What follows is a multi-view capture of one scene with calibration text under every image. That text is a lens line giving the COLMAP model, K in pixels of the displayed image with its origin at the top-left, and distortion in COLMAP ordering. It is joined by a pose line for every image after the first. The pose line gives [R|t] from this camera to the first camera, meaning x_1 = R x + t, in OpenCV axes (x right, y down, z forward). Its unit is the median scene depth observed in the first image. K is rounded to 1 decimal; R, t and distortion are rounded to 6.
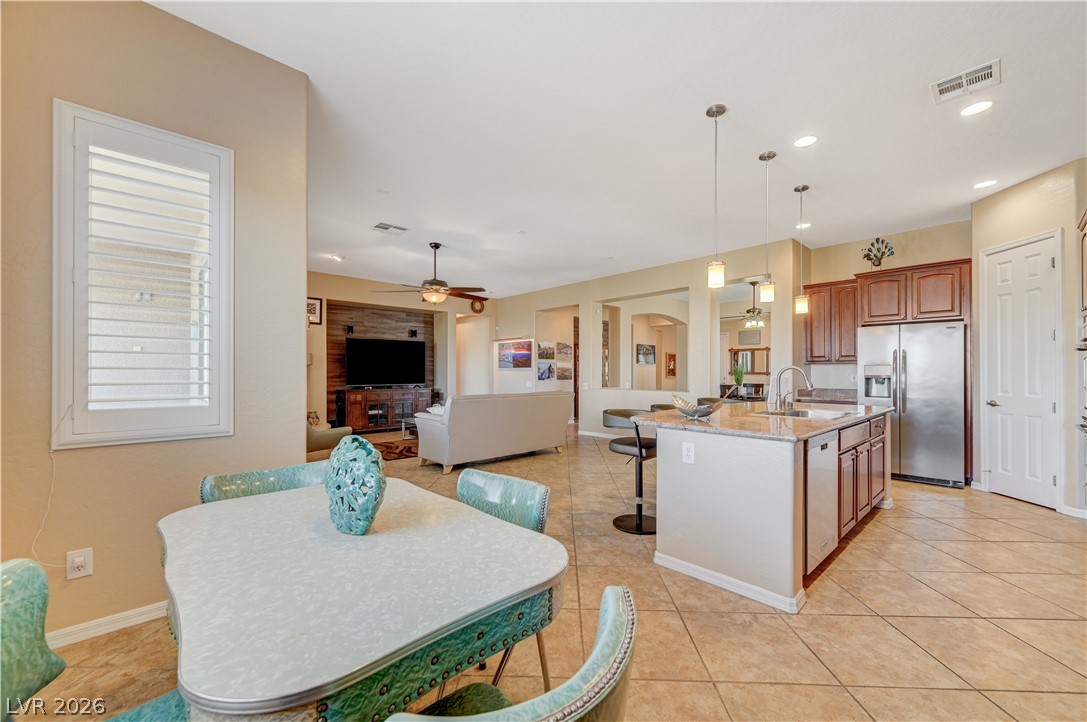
lens RADIAL K [[426.0, 0, 551.4], [0, 426.0, 368.0], [0, 0, 1]] dist [0.003636, -0.000039]
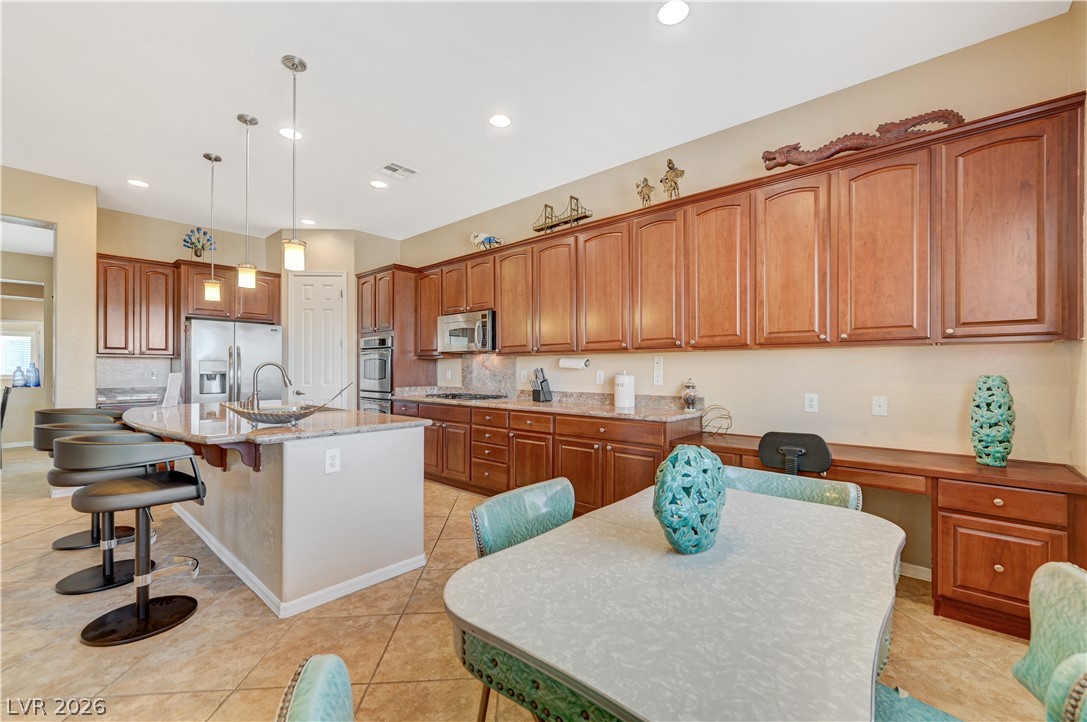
lens RADIAL K [[456.1, 0, 540.4], [0, 456.1, 368.2], [0, 0, 1]] dist [0.000948, 0.001033]
pose [[-0.085014, 0.000849, 0.996379, -0.964822], [-0.013102, 0.999912, -0.001970, 0.007593], [-0.996294, -0.013222, -0.084996, 0.979124]]
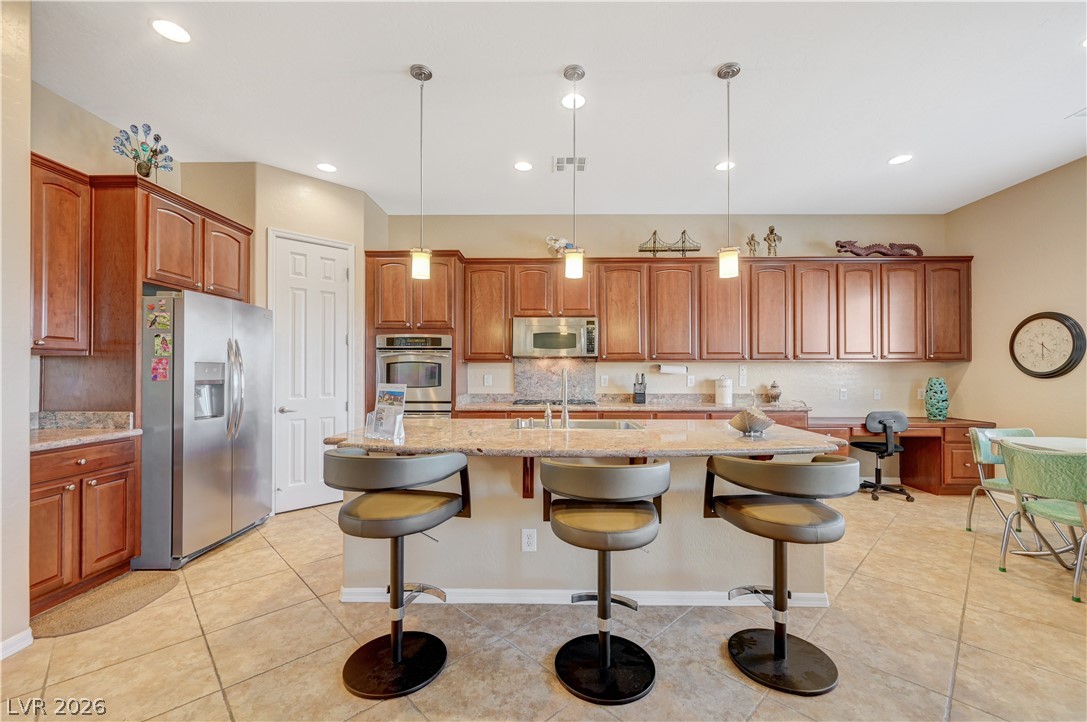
lens RADIAL K [[456.1, 0, 537.6], [0, 456.1, 363.9], [0, 0, 1]] dist [0.000948, 0.001033]
pose [[-0.718450, 0.009975, 0.695507, 0.042235], [-0.009982, 0.999646, -0.024649, 0.018282], [-0.695507, -0.024652, -0.718097, 3.235352]]
